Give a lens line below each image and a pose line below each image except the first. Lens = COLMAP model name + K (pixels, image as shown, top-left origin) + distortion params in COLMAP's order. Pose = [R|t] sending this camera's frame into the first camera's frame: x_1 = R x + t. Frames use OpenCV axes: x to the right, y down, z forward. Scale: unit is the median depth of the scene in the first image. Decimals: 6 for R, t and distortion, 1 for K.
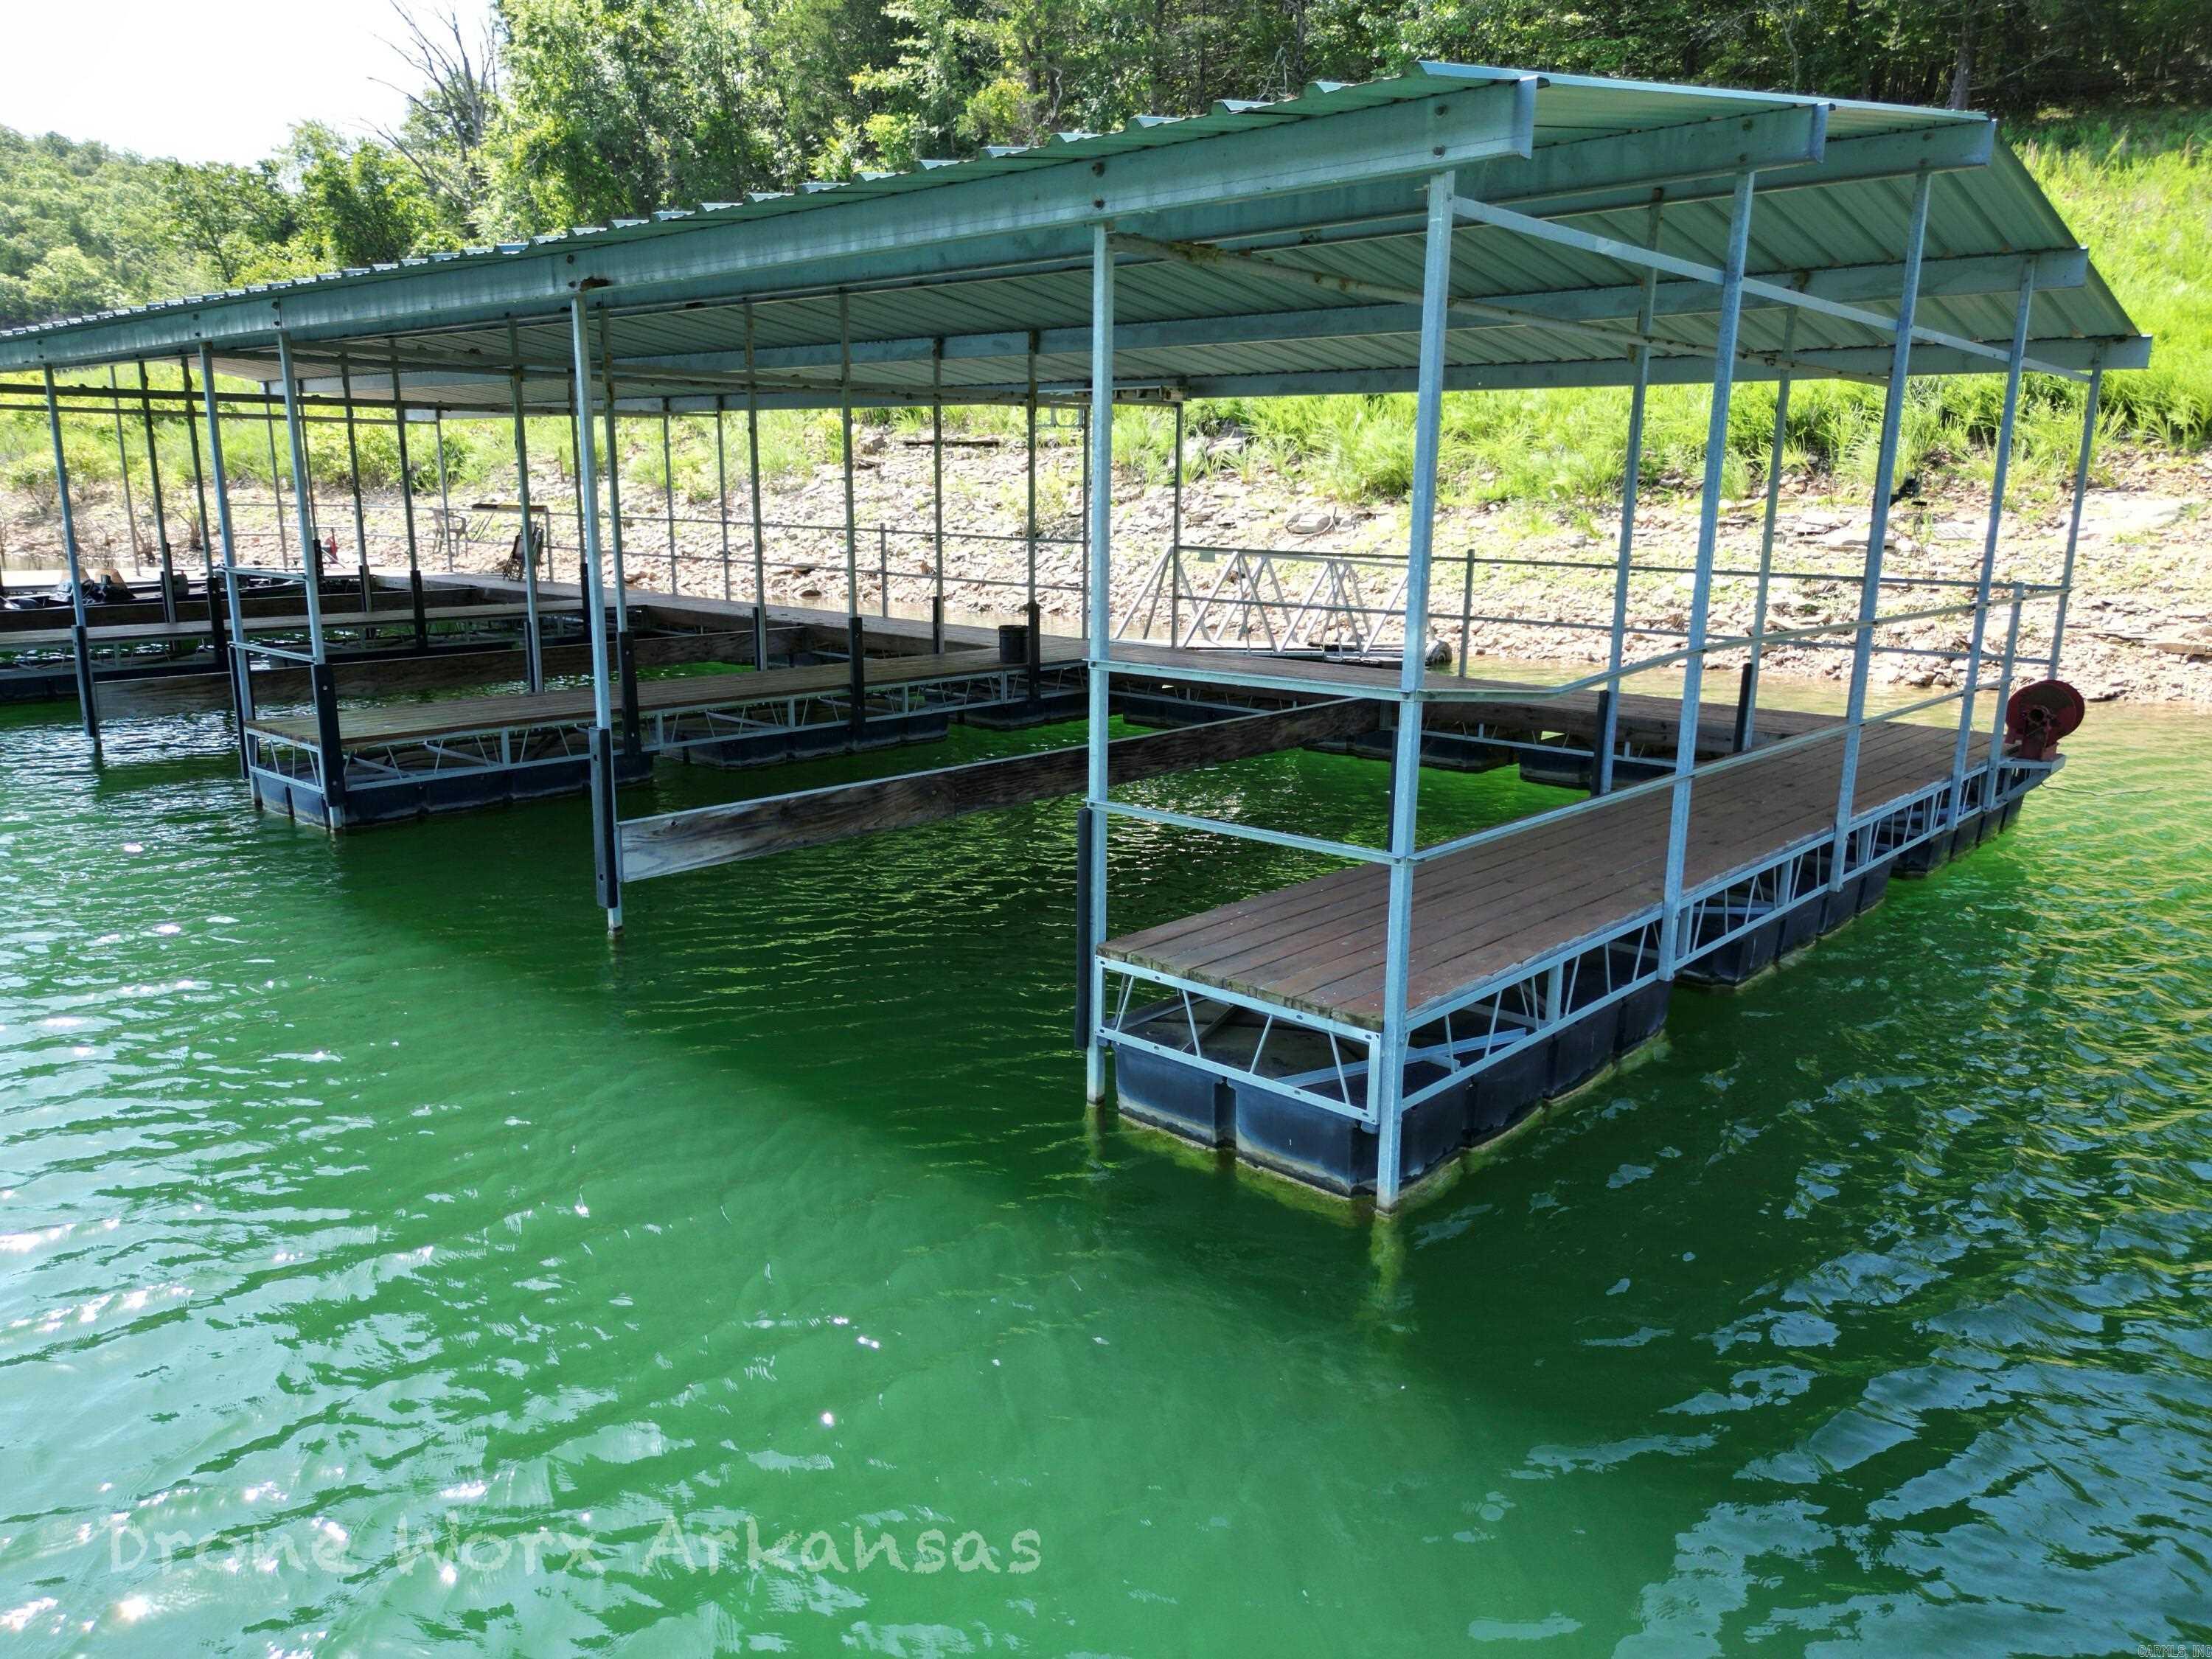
lens RADIAL K [[1546.7, 0, 1115.3], [0, 1546.7, 836.4], [0, 0, 1]] dist [0.104485, -0.131162]
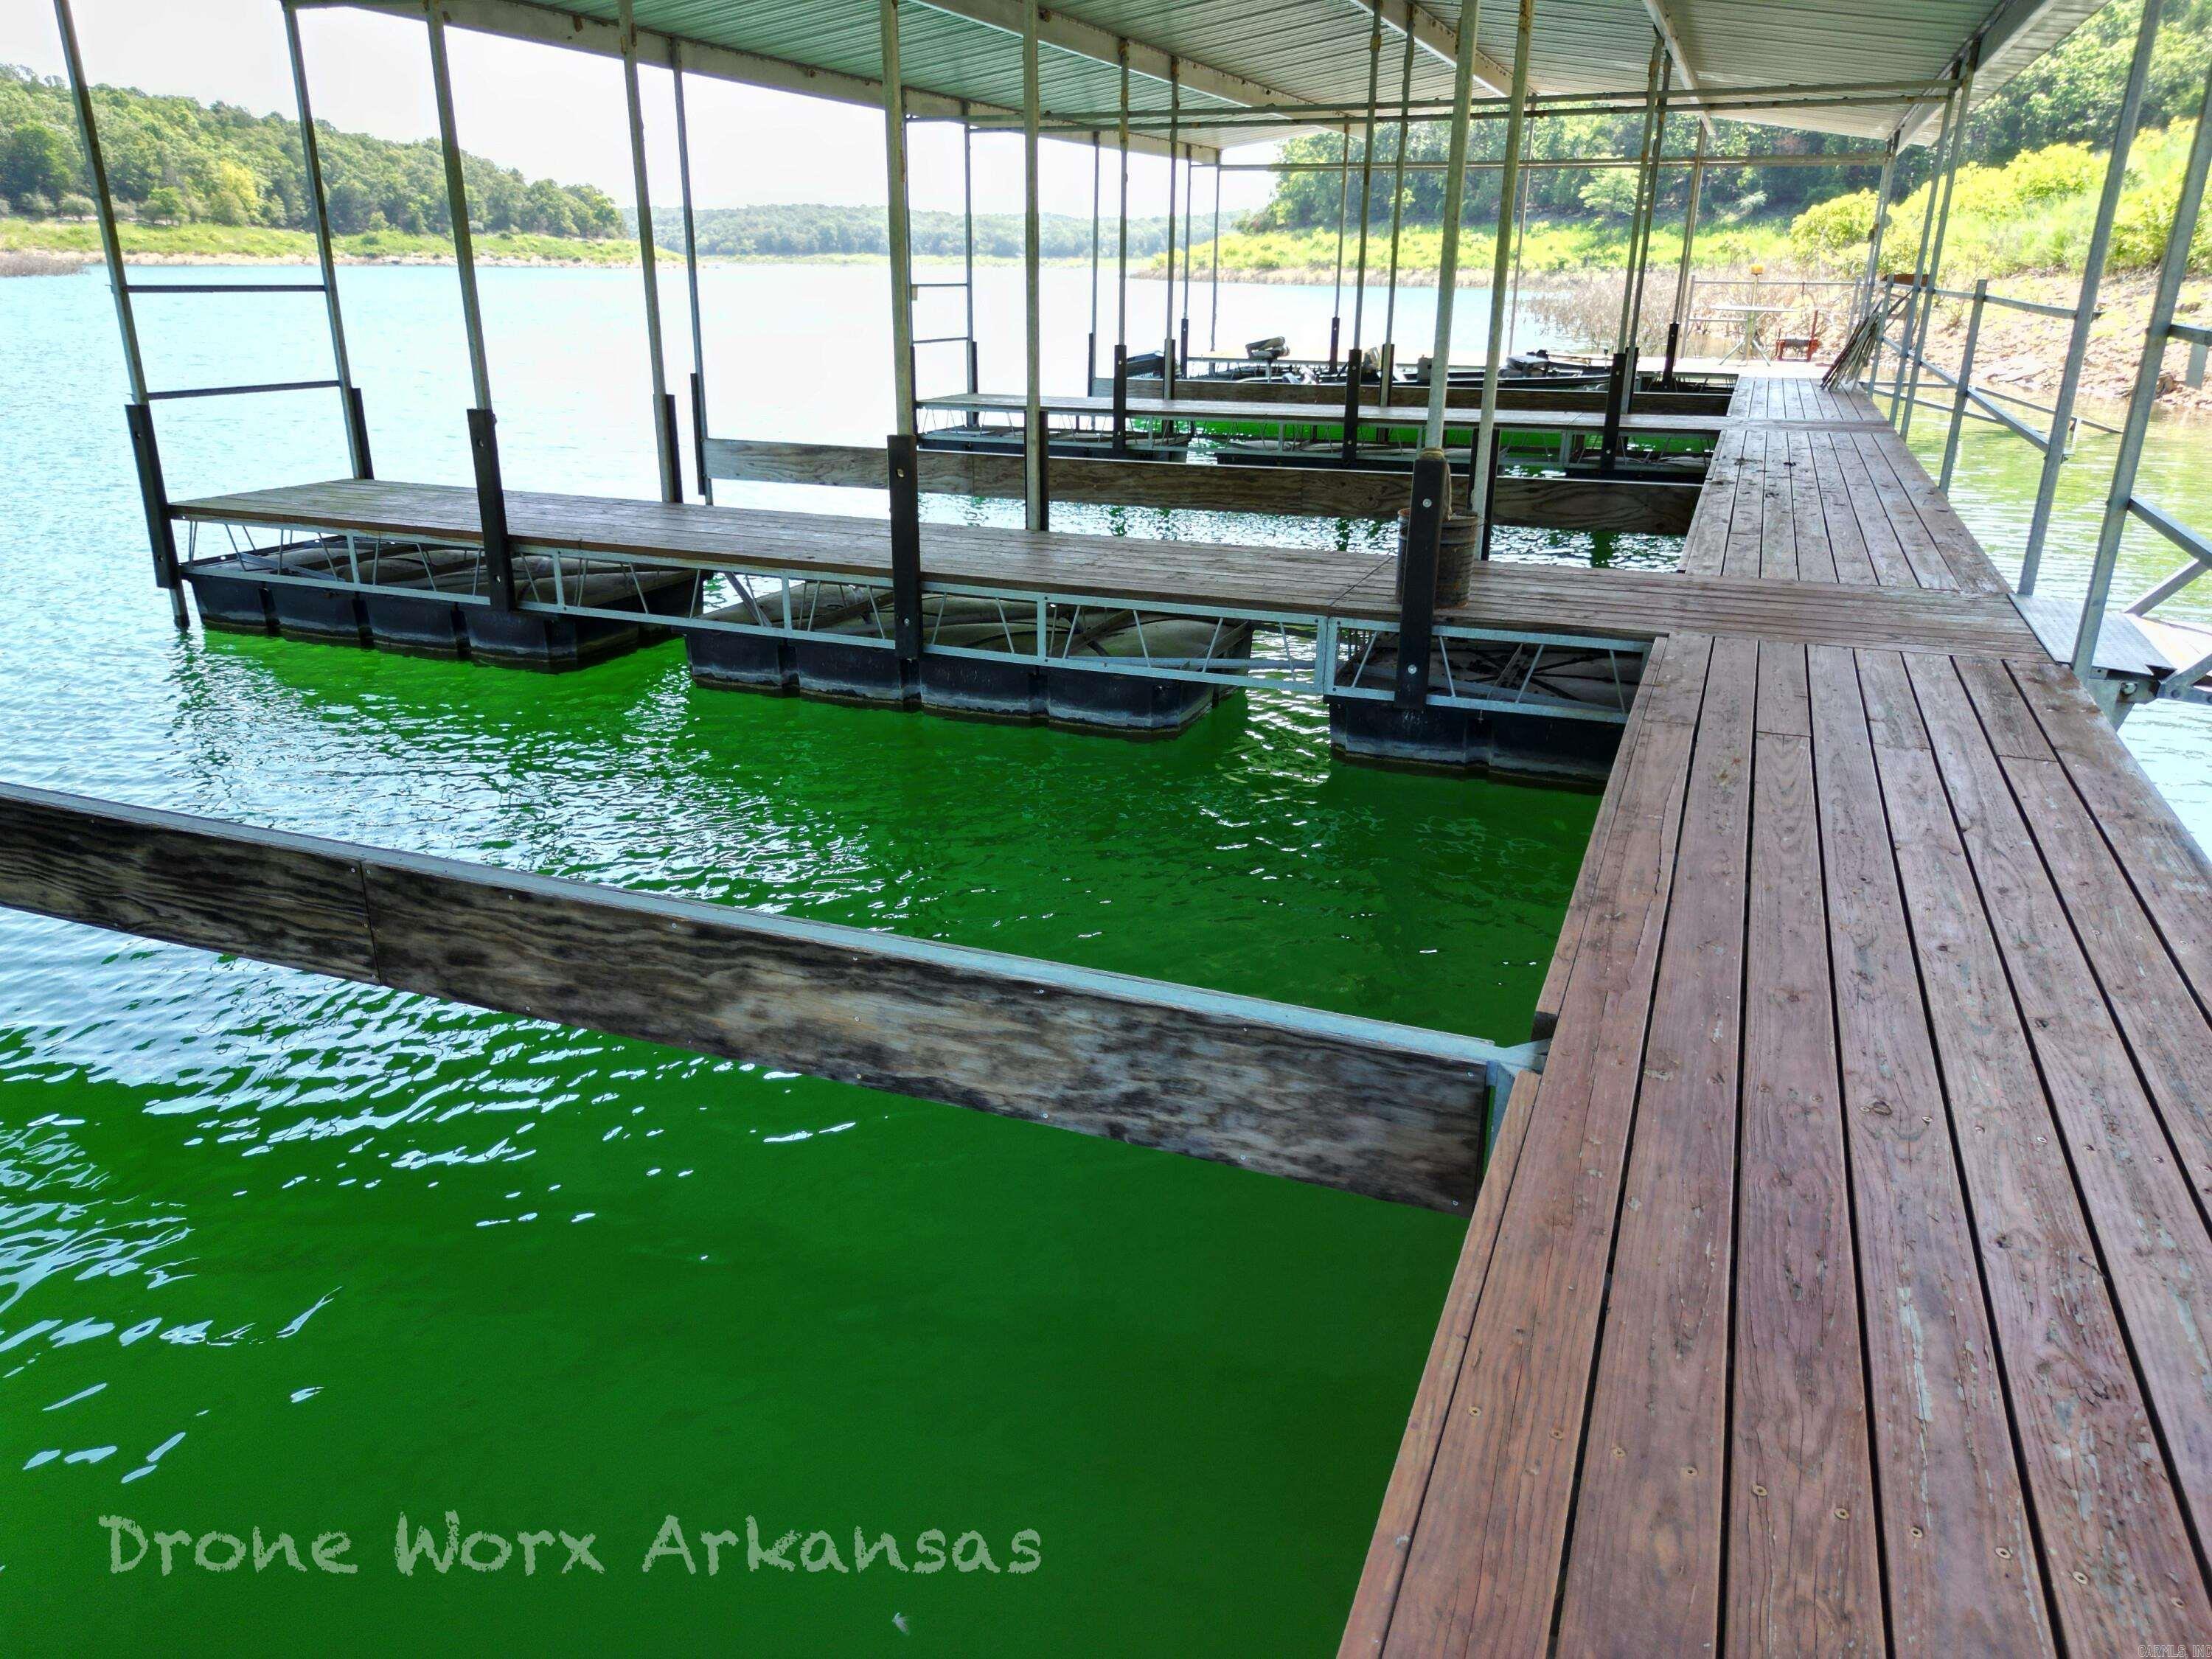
lens RADIAL K [[1562.7, 0, 1107.4], [0, 1562.7, 824.7], [0, 0, 1]] dist [0.059716, -0.054830]
pose [[0.346653, 0.306693, -0.886437, 0.235127], [-0.215109, 0.945843, 0.243125, -0.114251], [0.912995, 0.106400, 0.393851, 0.631854]]
